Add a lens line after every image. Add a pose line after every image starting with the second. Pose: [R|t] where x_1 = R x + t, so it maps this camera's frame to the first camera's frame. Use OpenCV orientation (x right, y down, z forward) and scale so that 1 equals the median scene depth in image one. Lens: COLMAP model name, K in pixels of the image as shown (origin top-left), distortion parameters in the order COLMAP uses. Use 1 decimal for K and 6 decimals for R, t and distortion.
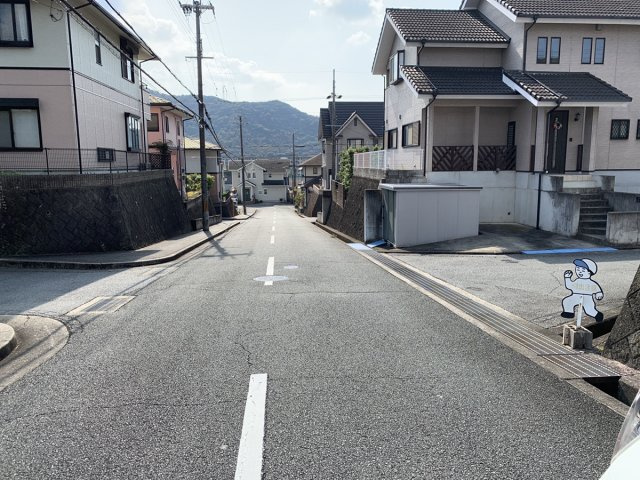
lens RADIAL K [[490.7, 0, 317.5], [0, 490.7, 237.7], [0, 0, 1]] dist [0.042803, -0.041064]
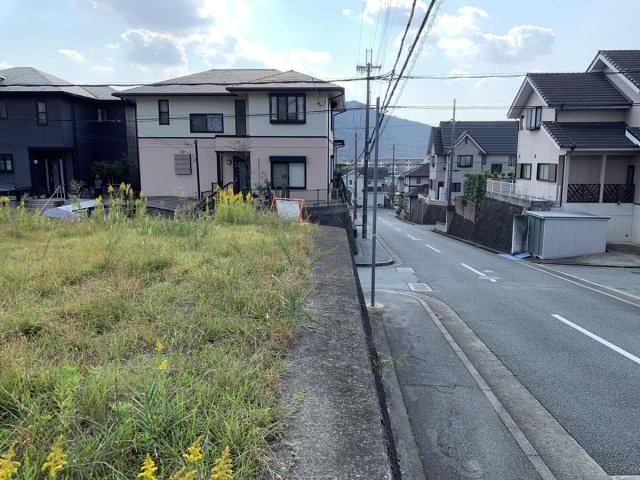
lens RADIAL K [[490.7, 0, 322.9], [0, 490.7, 242.5], [0, 0, 1]] dist [0.042803, -0.041064]
pose [[0.990401, 0.029570, -0.135026, -0.240008], [-0.028076, 0.999522, 0.012956, -0.024645], [0.135345, -0.009041, 0.990757, -0.428756]]
